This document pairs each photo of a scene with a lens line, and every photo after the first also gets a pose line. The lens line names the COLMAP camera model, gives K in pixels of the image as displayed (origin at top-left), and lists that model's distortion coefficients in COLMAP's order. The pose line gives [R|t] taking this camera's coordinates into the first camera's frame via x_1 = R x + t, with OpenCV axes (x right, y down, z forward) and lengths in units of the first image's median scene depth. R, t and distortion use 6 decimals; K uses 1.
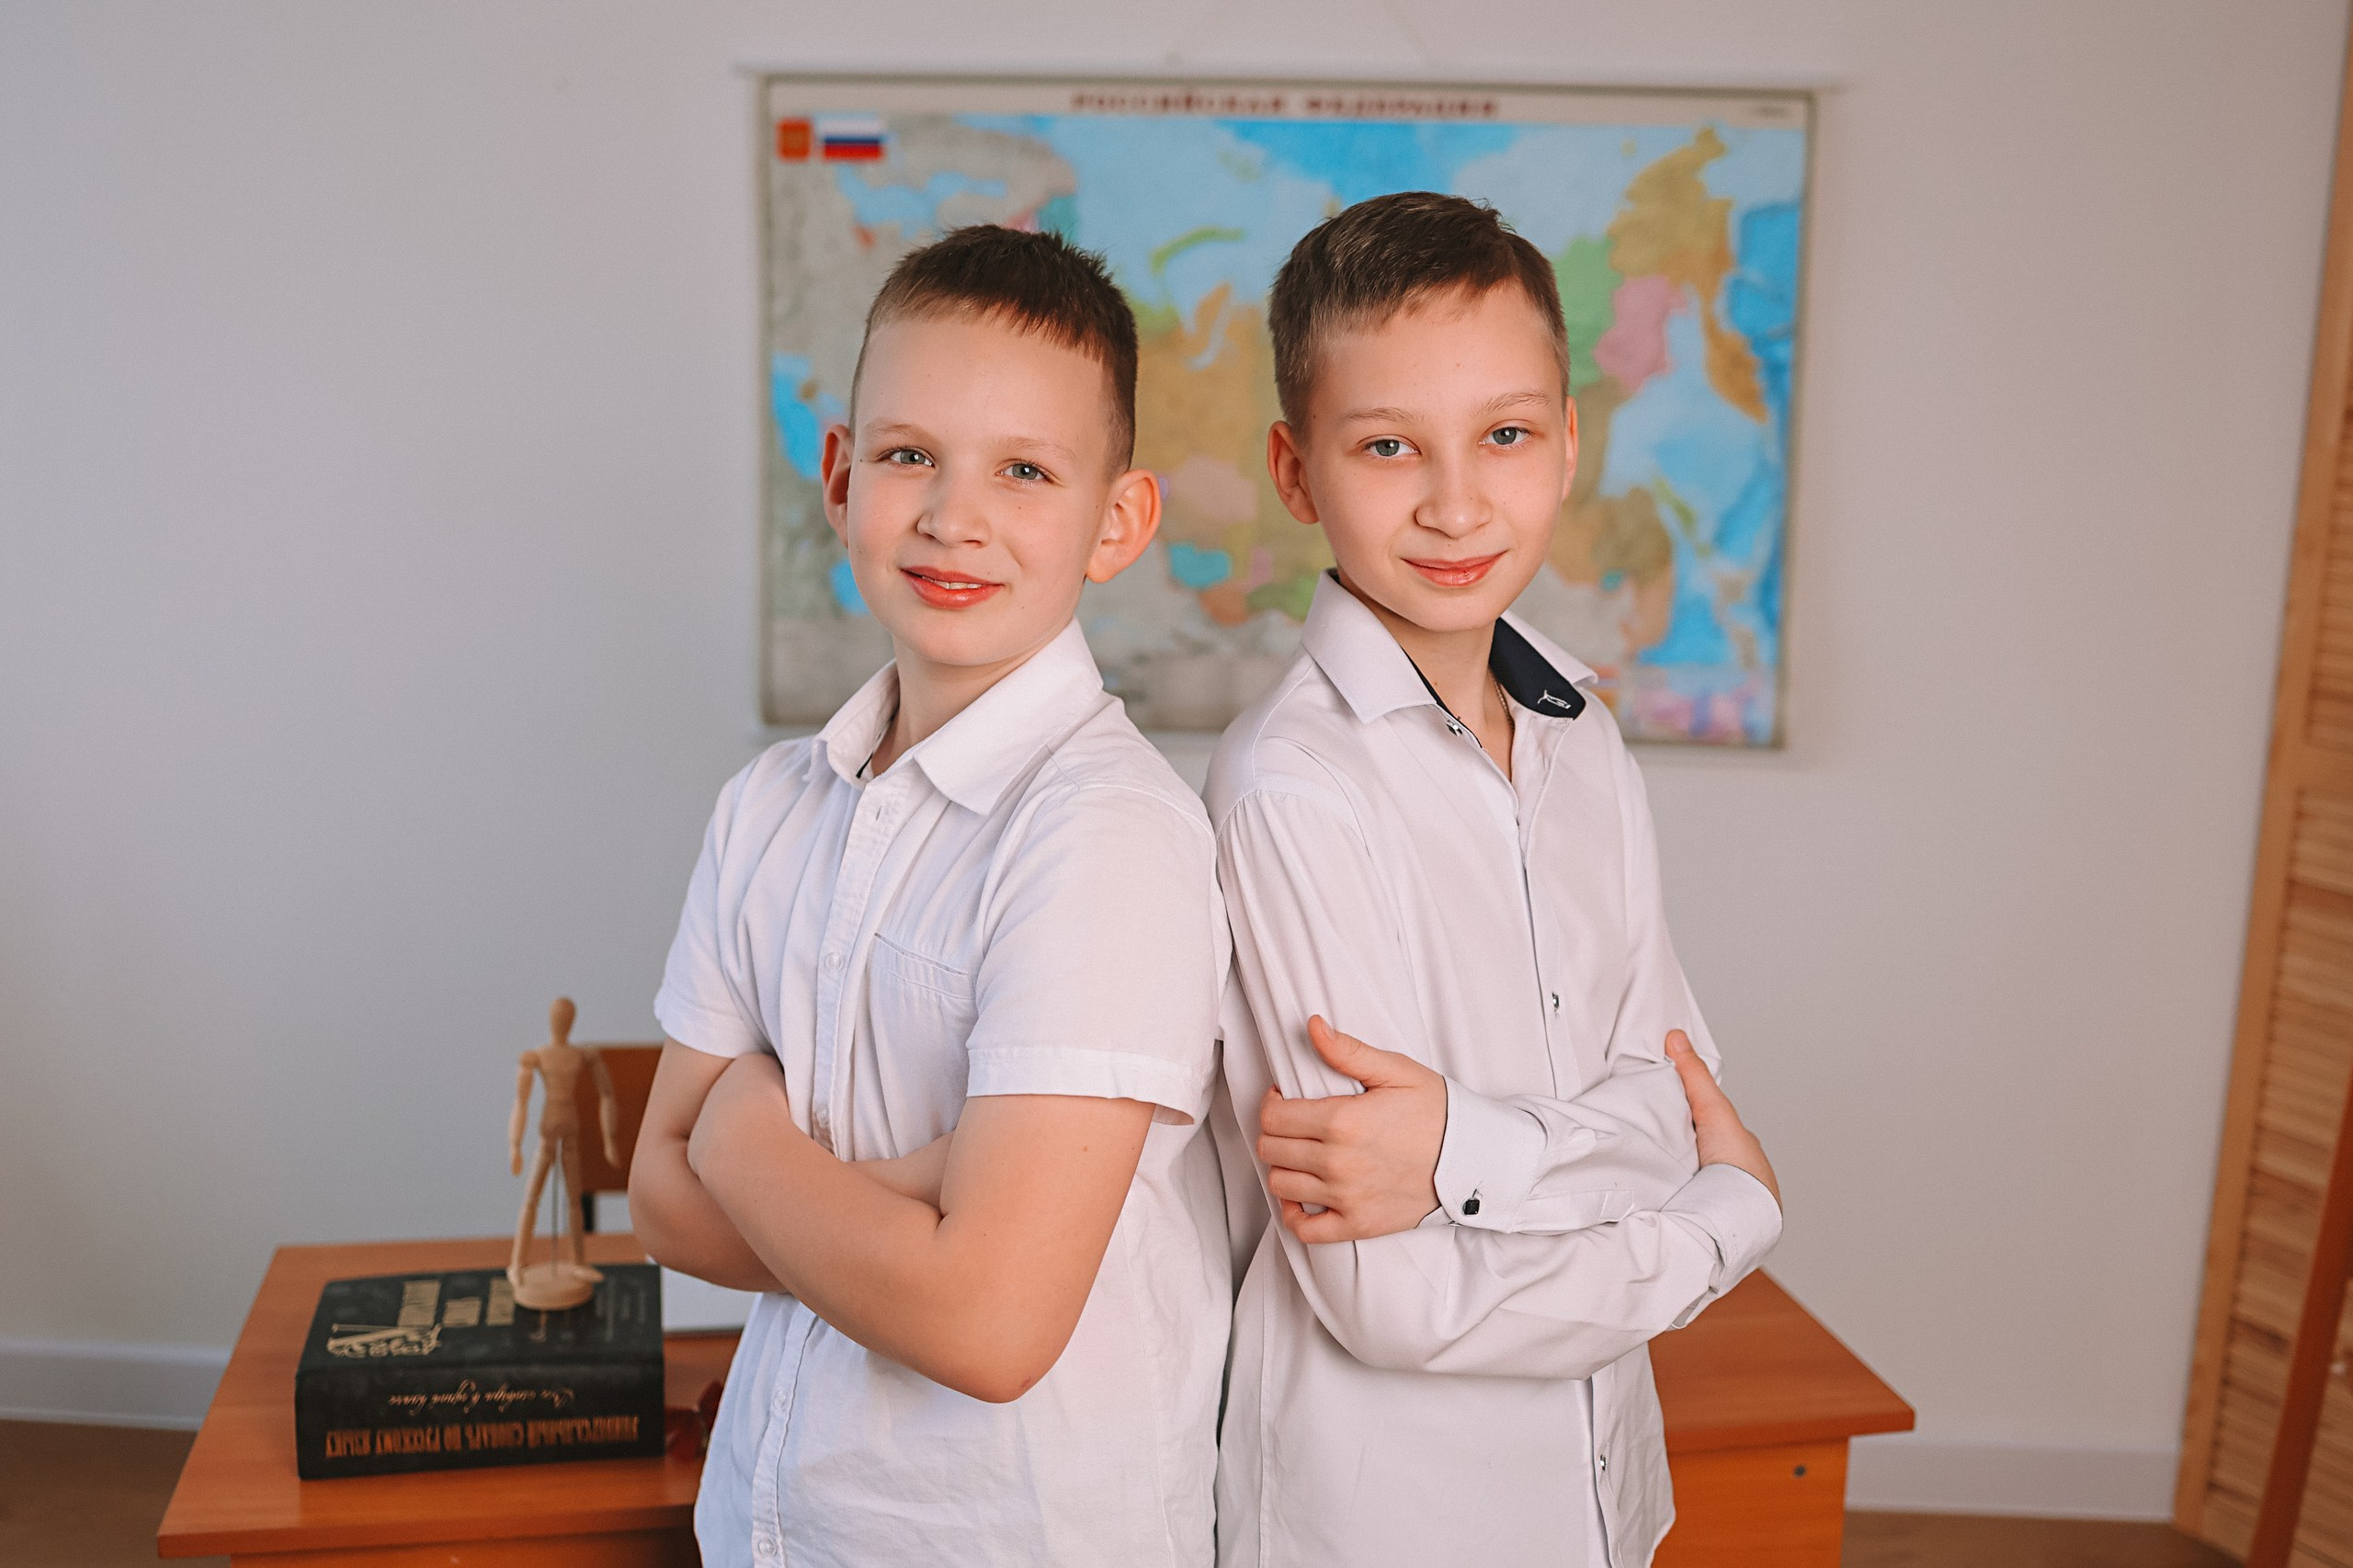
lens RADIAL K [[2588.1, 0, 1194.9], [0, 2588.1, 769.6], [0, 0, 1]] dist [-0.065356, 0.031948]
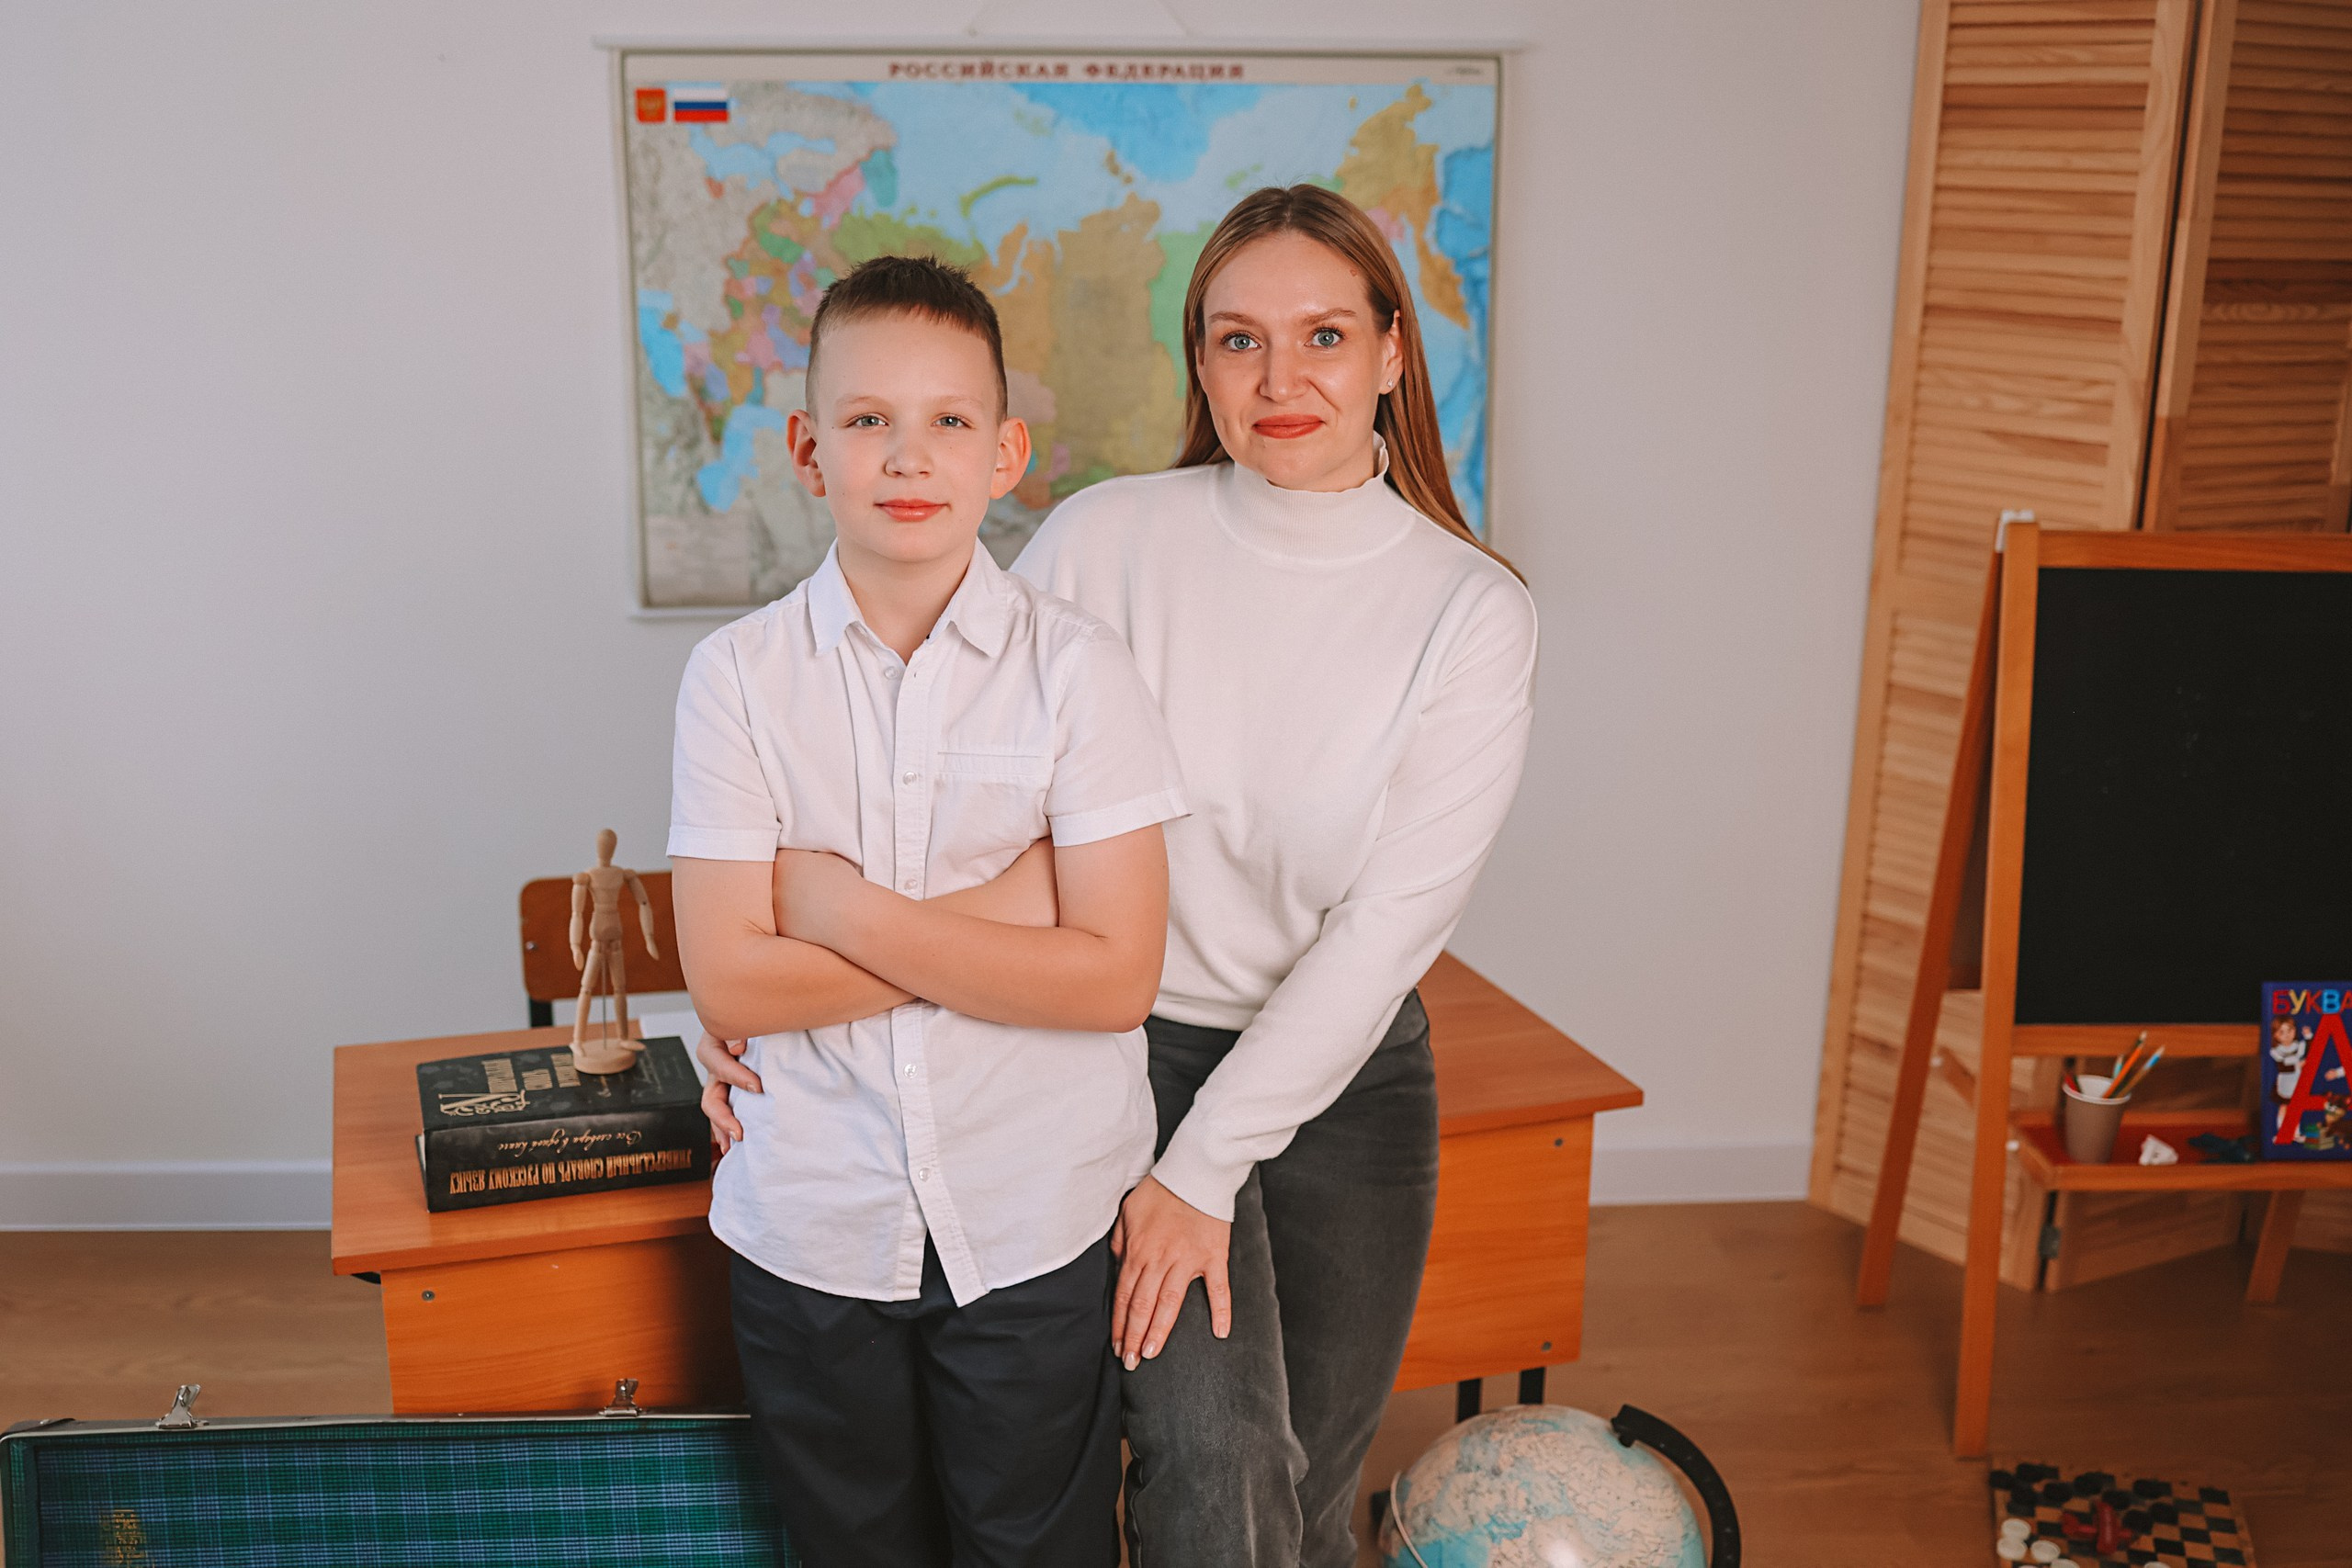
lens RADIAL K [[2366.6, 0, 1166.3], [0, 2366.6, 786.5], [0, 0, 1]] dist [-0.045795, 0.012905]
pose [[0.991704, -0.047492, 0.119449, -0.066028], [0.039474, 0.996862, 0.068616, -0.000181], [-0.122332, -0.063331, 0.990467, -0.108613]]
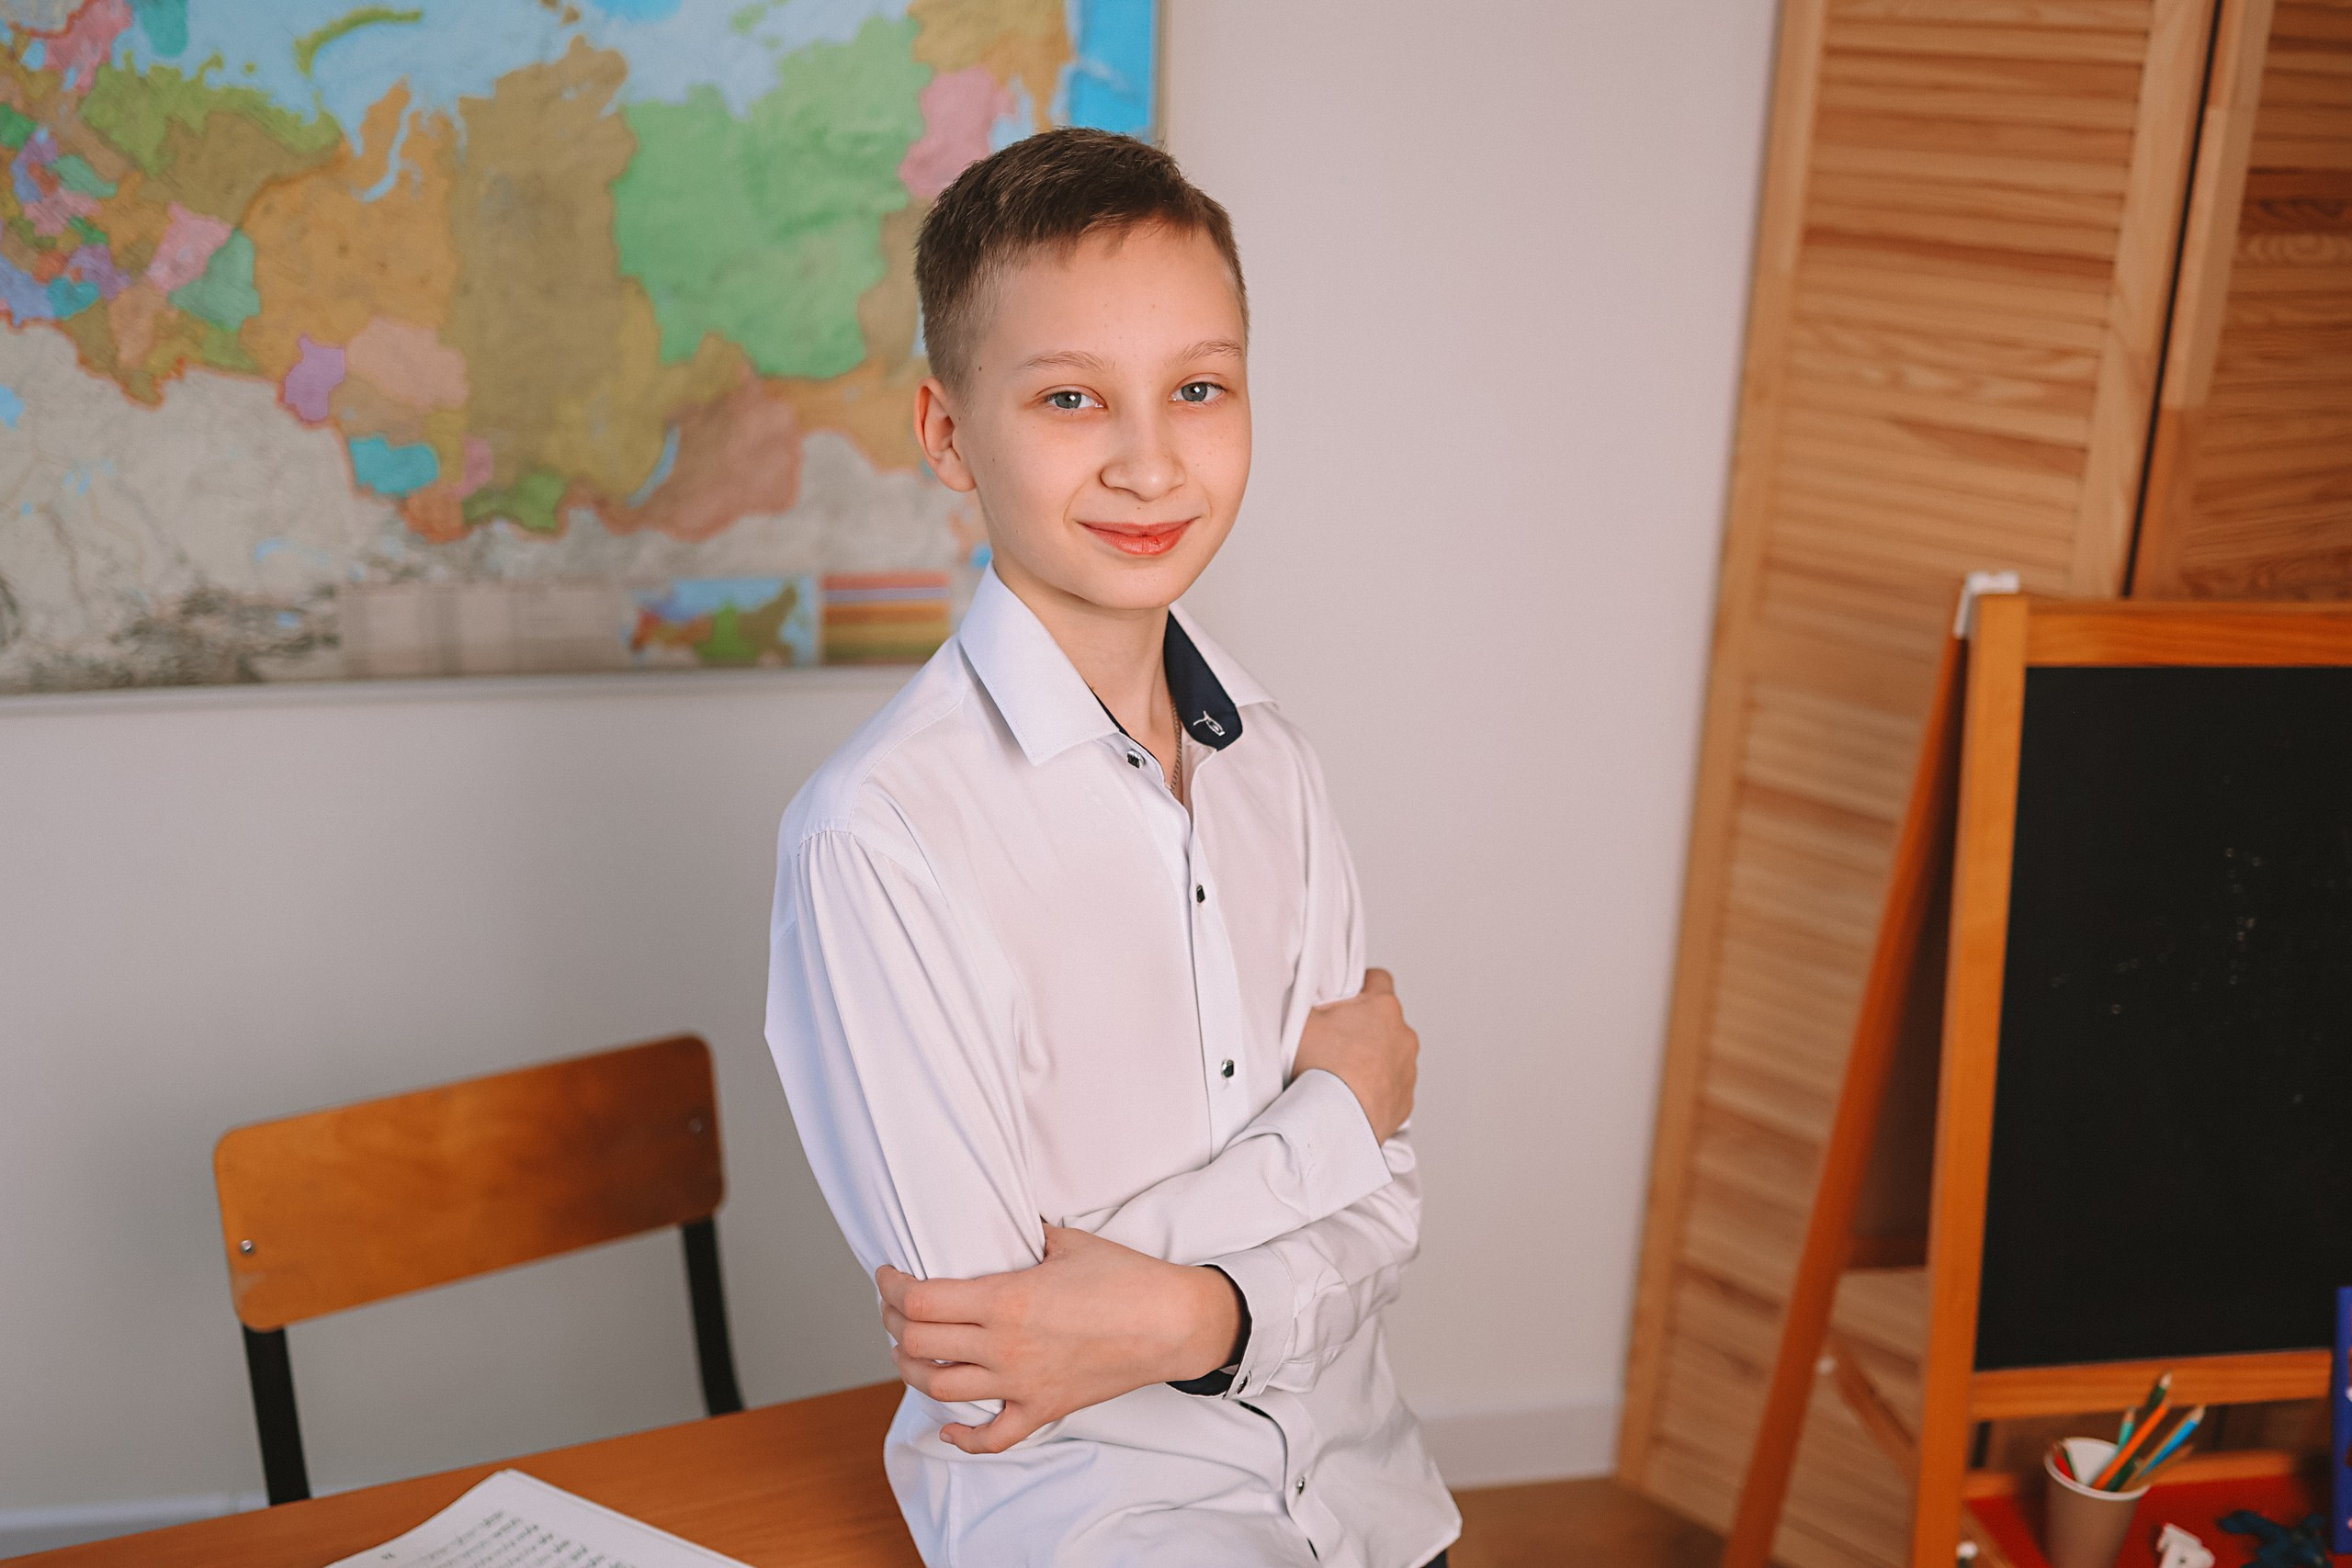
lens RADIAL K [[2439.0, 0, 1141.5], [0, 2439.0, 775.9], [0, 0, 1]] dist [-0.066757, 0.041152]
pose [[0.970783, -0.068569, 0.229952, 0.045509], [0.042347, 0.992218, 0.117092, -0.064016], [-0.236191, -0.103934, 0.966132, 0.263367]]
